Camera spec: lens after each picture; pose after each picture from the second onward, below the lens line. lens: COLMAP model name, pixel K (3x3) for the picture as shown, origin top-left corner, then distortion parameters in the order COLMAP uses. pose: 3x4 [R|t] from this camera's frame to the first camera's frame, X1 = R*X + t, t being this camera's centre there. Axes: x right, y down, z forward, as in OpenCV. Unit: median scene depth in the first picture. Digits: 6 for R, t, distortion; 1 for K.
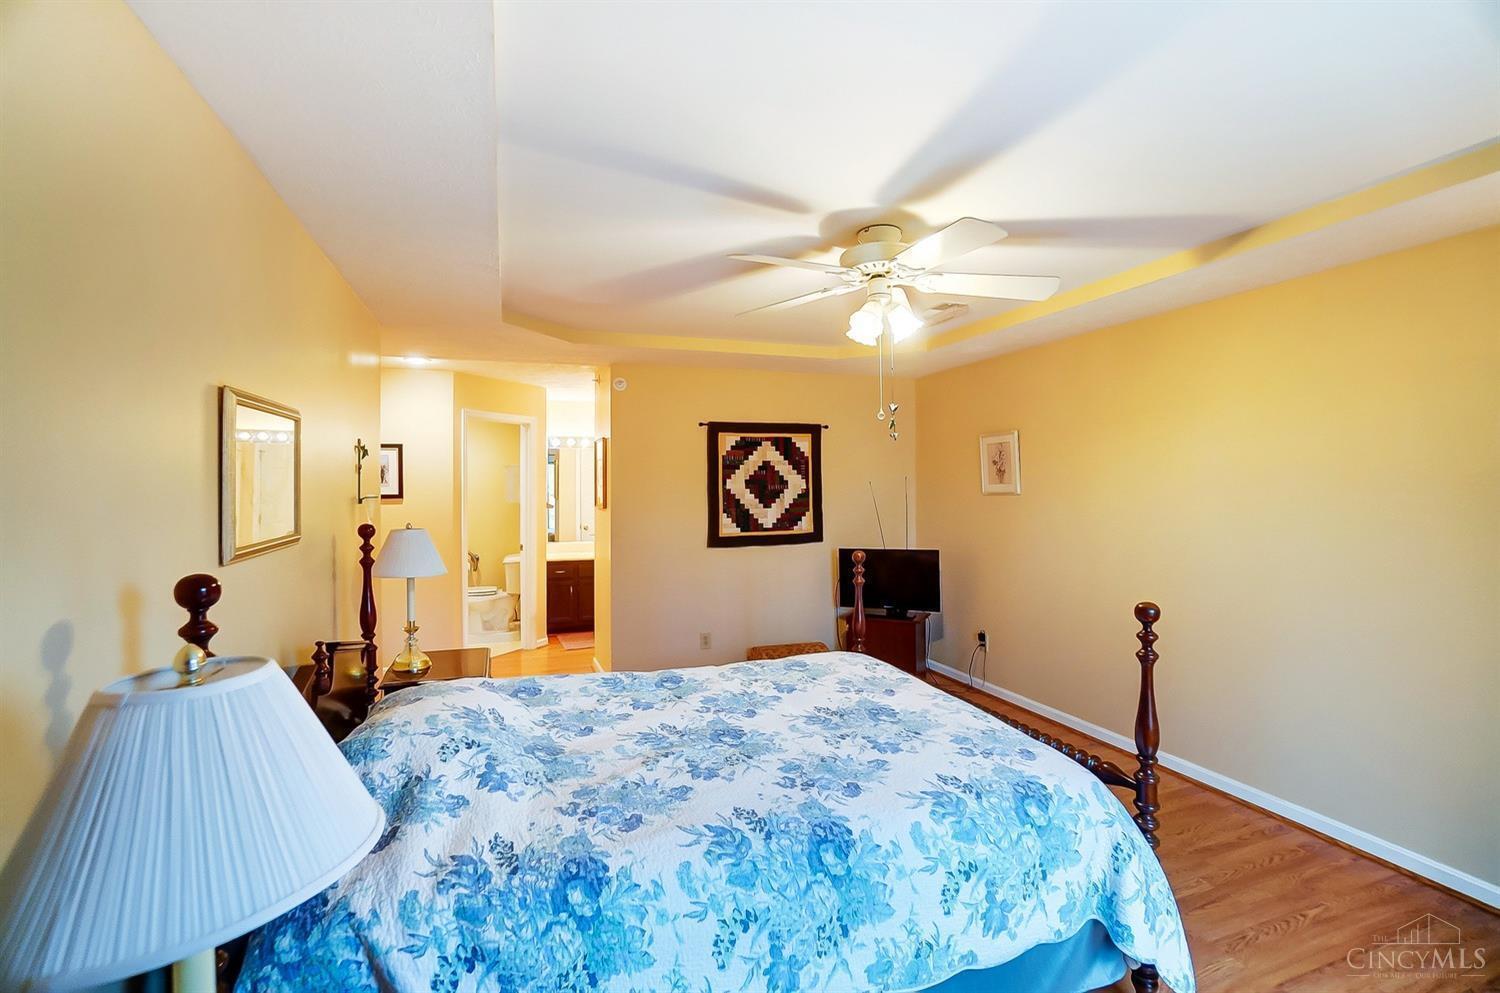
lens RADIAL K [[676.0, 0, 735.2], [0, 676.0, 492.6], [0, 0, 1]] dist [-0.049678, 0.000055]
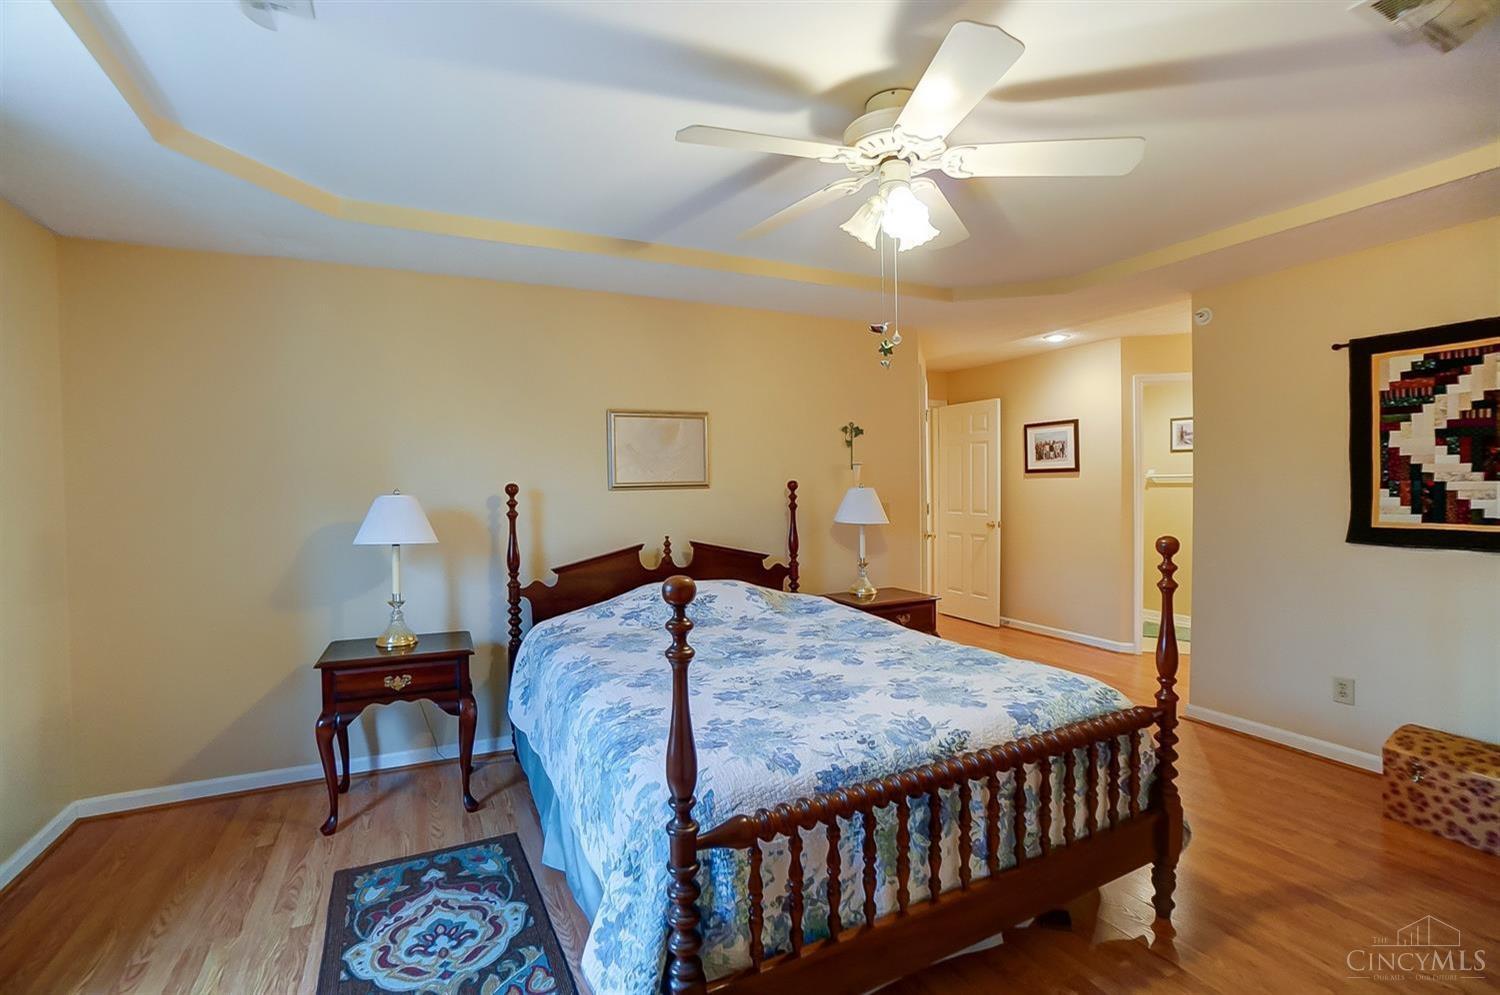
lens RADIAL K [[667.8, 0, 740.5], [0, 667.8, 482.6], [0, 0, 1]] dist [-0.057146, 0.020446]
pose [[0.126316, 0.003718, -0.991983, 0.470909], [-0.004423, 0.999985, 0.003184, 0.025933], [0.991980, 0.003985, 0.126330, 0.366550]]
